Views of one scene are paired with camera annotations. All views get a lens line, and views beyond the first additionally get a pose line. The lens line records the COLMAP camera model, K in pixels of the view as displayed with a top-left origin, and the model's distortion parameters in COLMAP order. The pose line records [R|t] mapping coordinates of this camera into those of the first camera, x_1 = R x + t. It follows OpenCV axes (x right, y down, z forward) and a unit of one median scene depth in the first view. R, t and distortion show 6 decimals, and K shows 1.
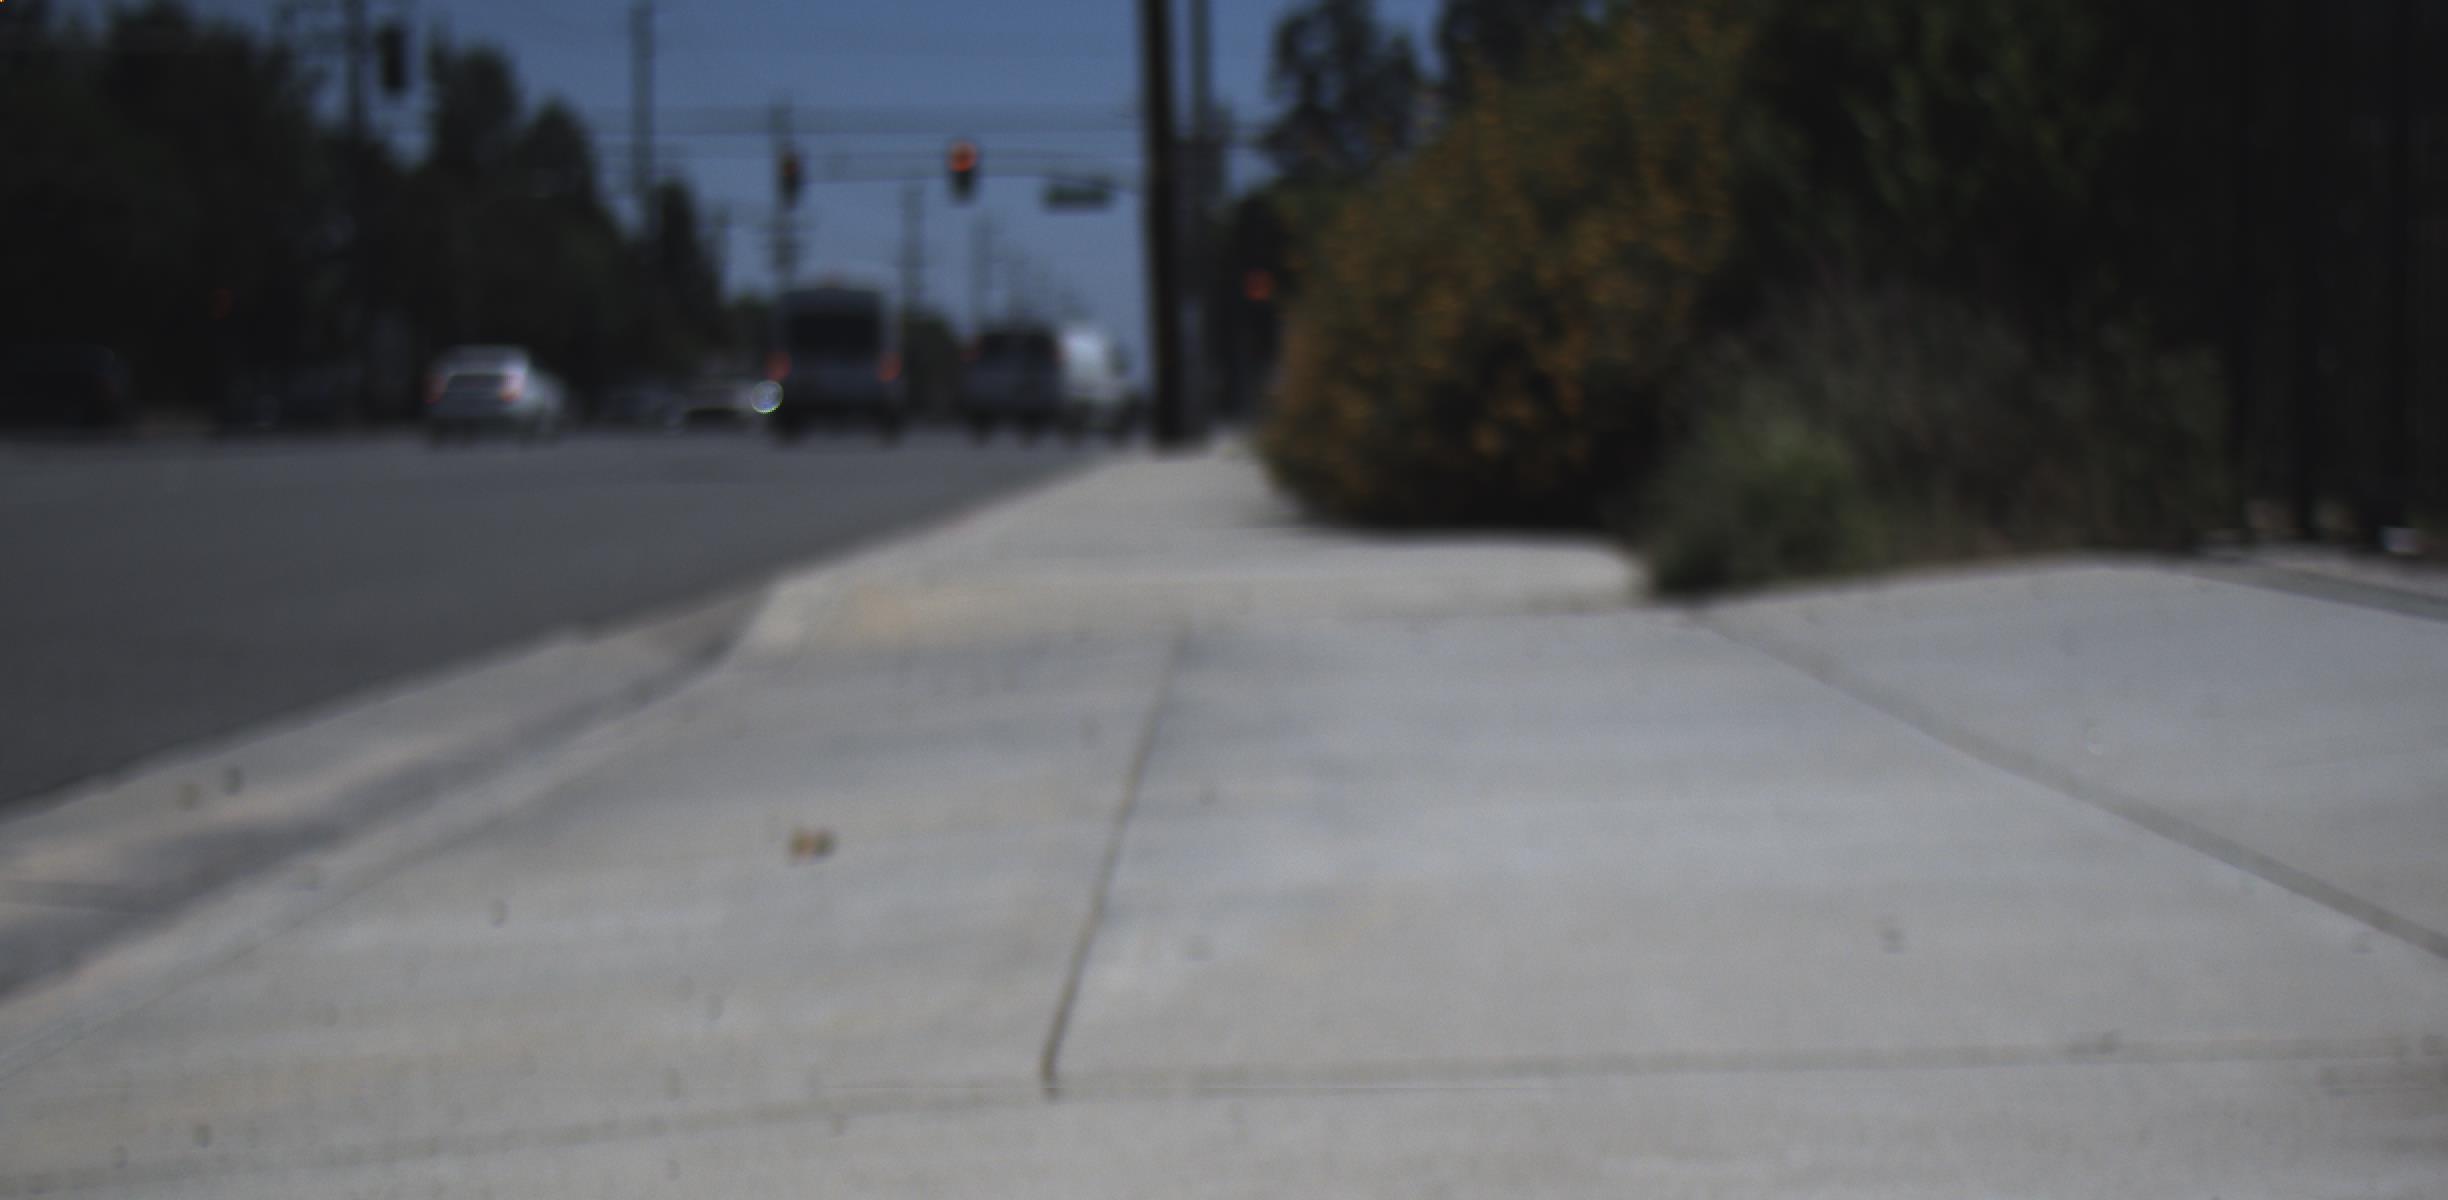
lens RADIAL K [[4473.6, 0, 1186.3], [0, 4473.6, 681.2], [0, 0, 1]] dist [-0.003996, 0.429578]
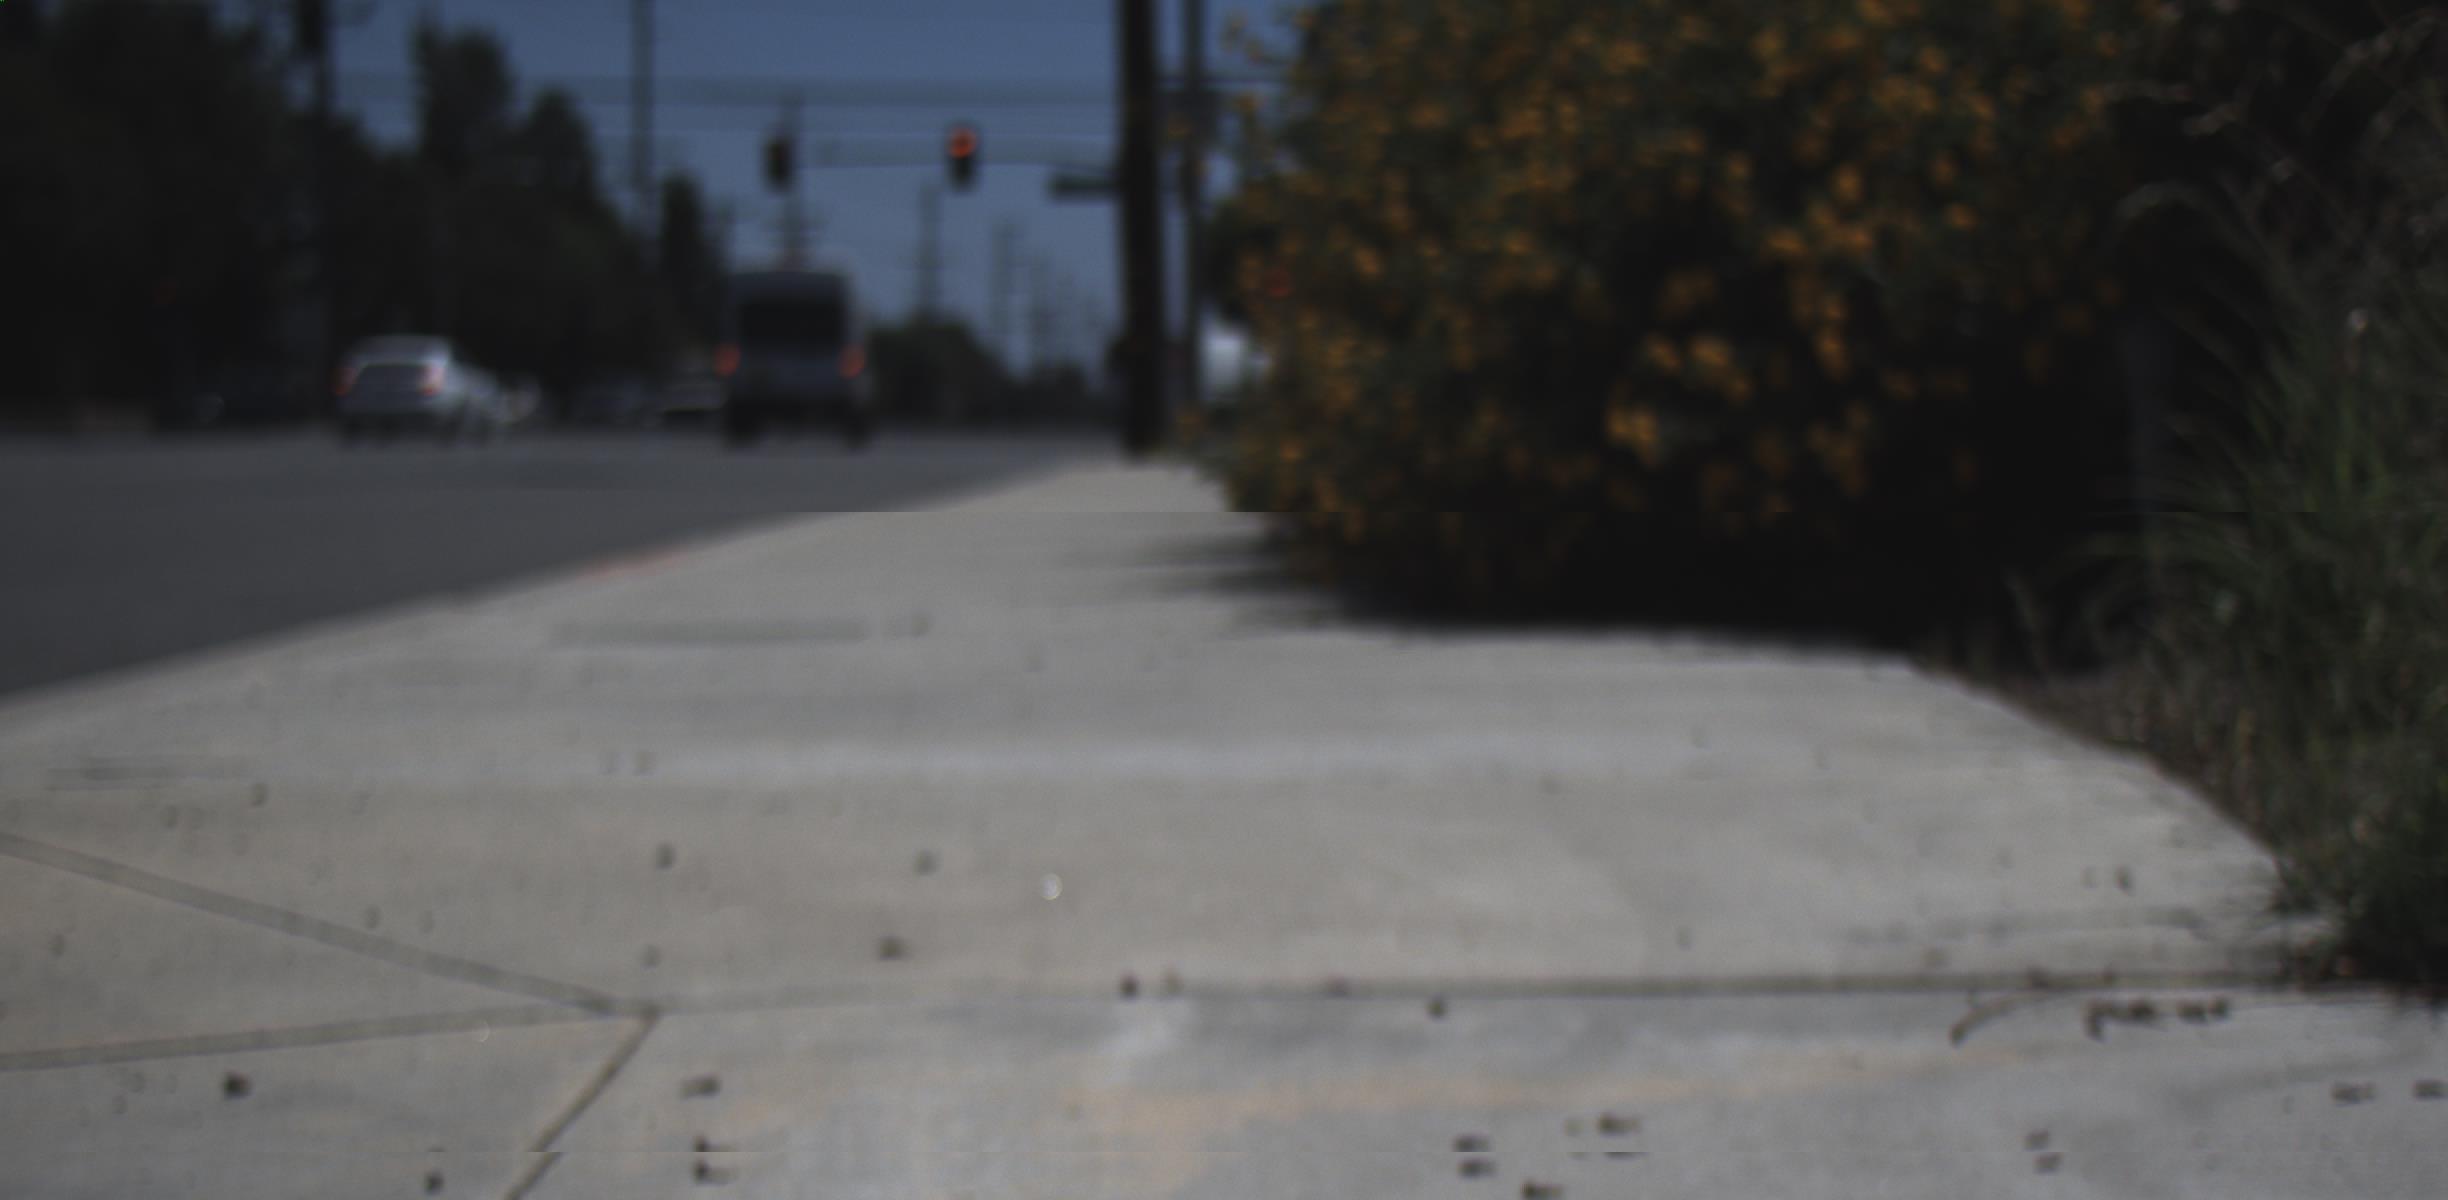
lens RADIAL K [[4486.9, 0, 1222.5], [0, 4486.9, 600.3], [0, 0, 1]] dist [-0.035841, -0.072517]
pose [[0.999936, 0.011123, 0.001971, 0.005227], [-0.011080, 0.999726, -0.020605, -0.005562], [-0.002200, 0.020581, 0.999786, 0.113336]]
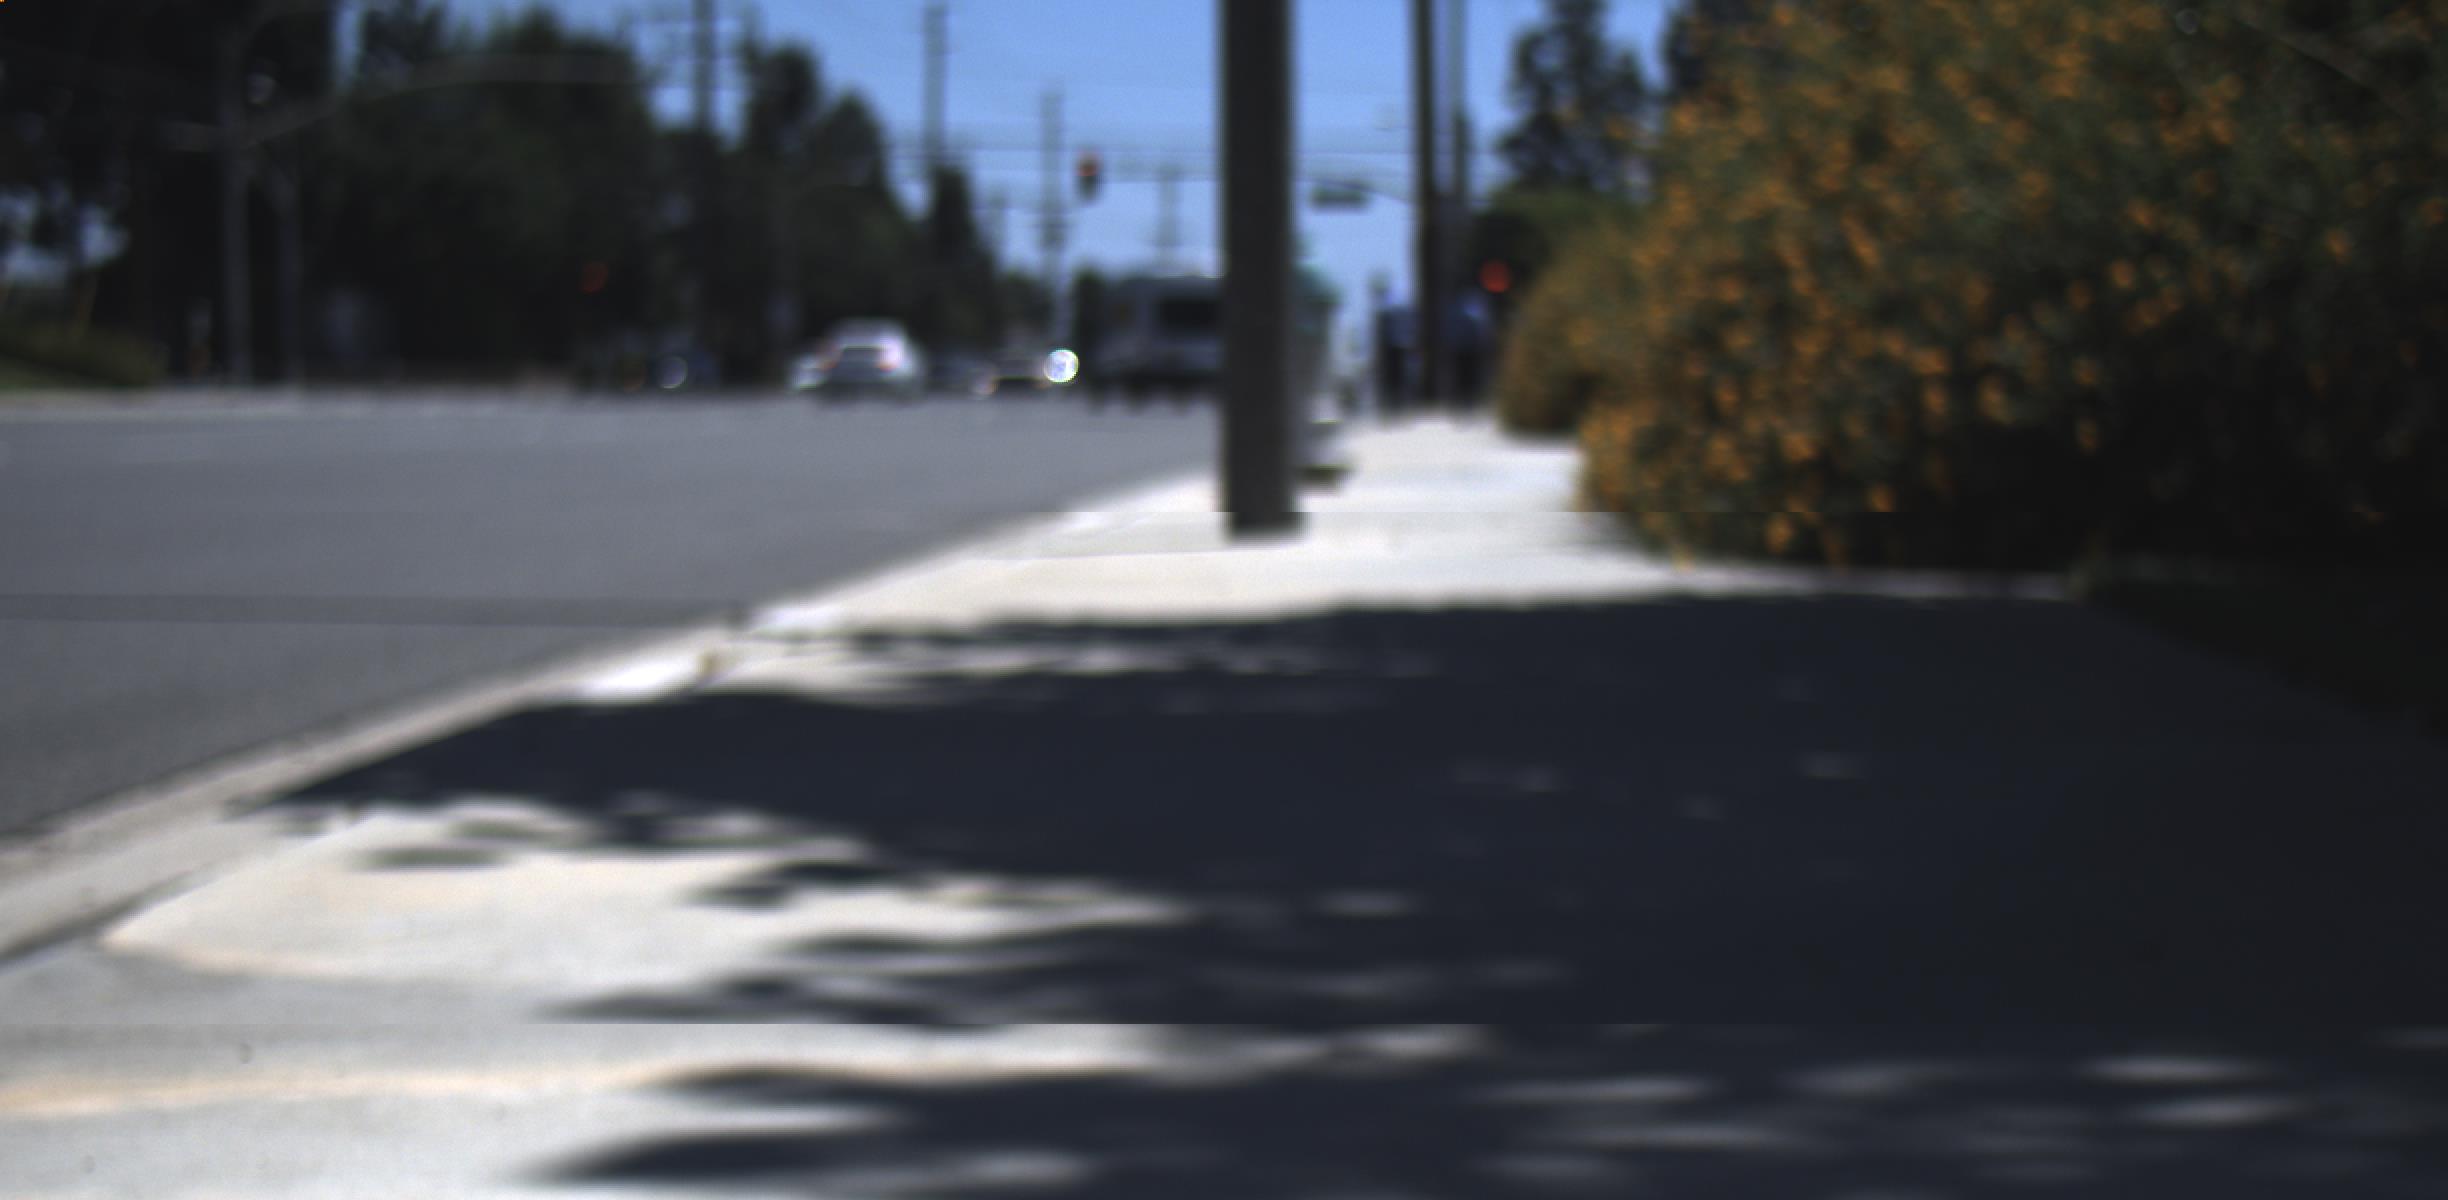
lens RADIAL K [[4473.6, 0, 1186.3], [0, 4473.6, 681.2], [0, 0, 1]] dist [-0.003996, 0.429578]
pose [[0.998519, 0.019393, -0.050826, -0.004027], [-0.019099, 0.999798, 0.006265, 0.015025], [0.050937, -0.005285, 0.998688, -0.240619]]
